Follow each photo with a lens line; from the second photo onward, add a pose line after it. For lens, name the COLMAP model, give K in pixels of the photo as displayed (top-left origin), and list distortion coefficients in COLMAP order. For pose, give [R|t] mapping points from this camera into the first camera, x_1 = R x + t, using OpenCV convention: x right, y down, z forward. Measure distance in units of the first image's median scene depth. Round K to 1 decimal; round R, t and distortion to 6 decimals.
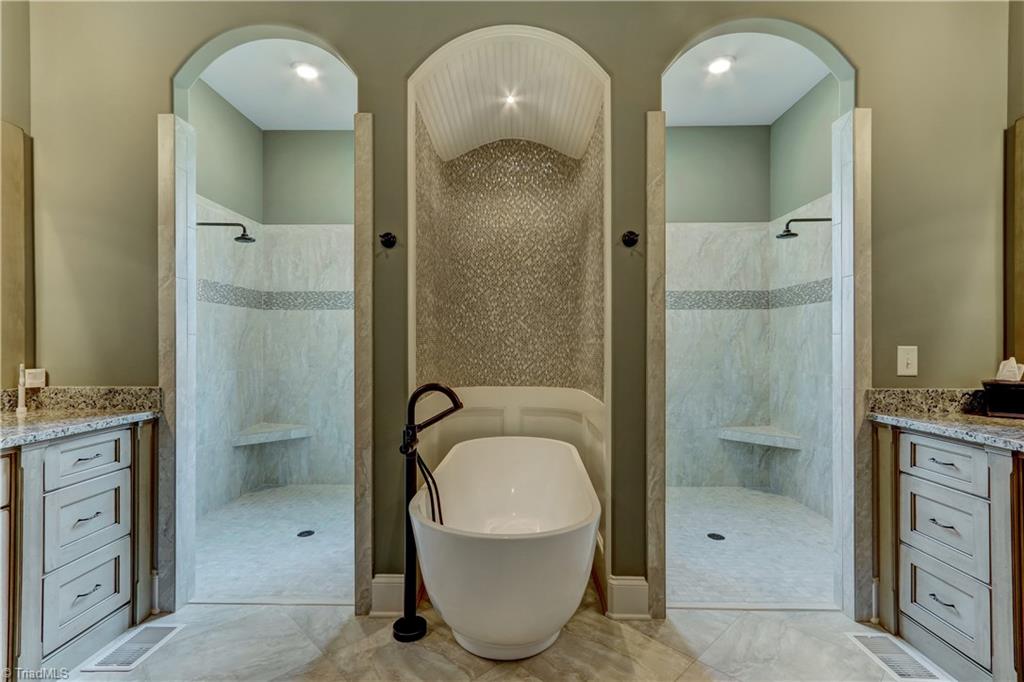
lens RADIAL K [[482.1, 0, 509.6], [0, 482.1, 346.4], [0, 0, 1]] dist [0.002611, 0.000399]
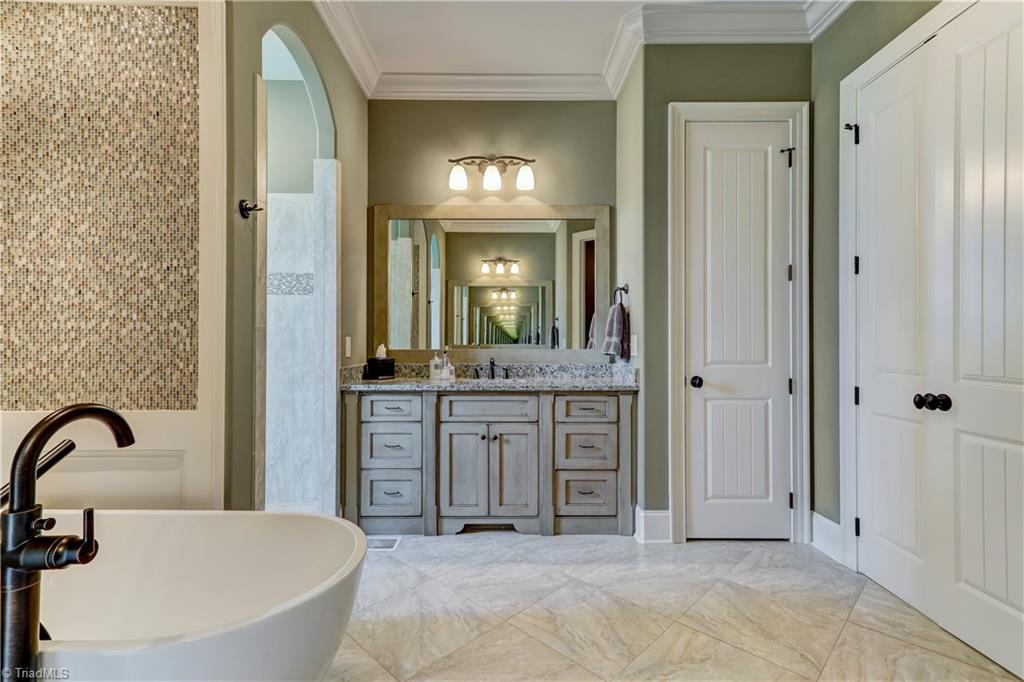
lens RADIAL K [[482.1, 0, 510.0], [0, 482.1, 339.3], [0, 0, 1]] dist [0.002611, 0.000399]
pose [[-0.037053, 0.004449, 0.999303, -0.681688], [-0.003901, 0.999982, -0.004597, 0.012356], [-0.999306, -0.004068, -0.037035, 0.606556]]
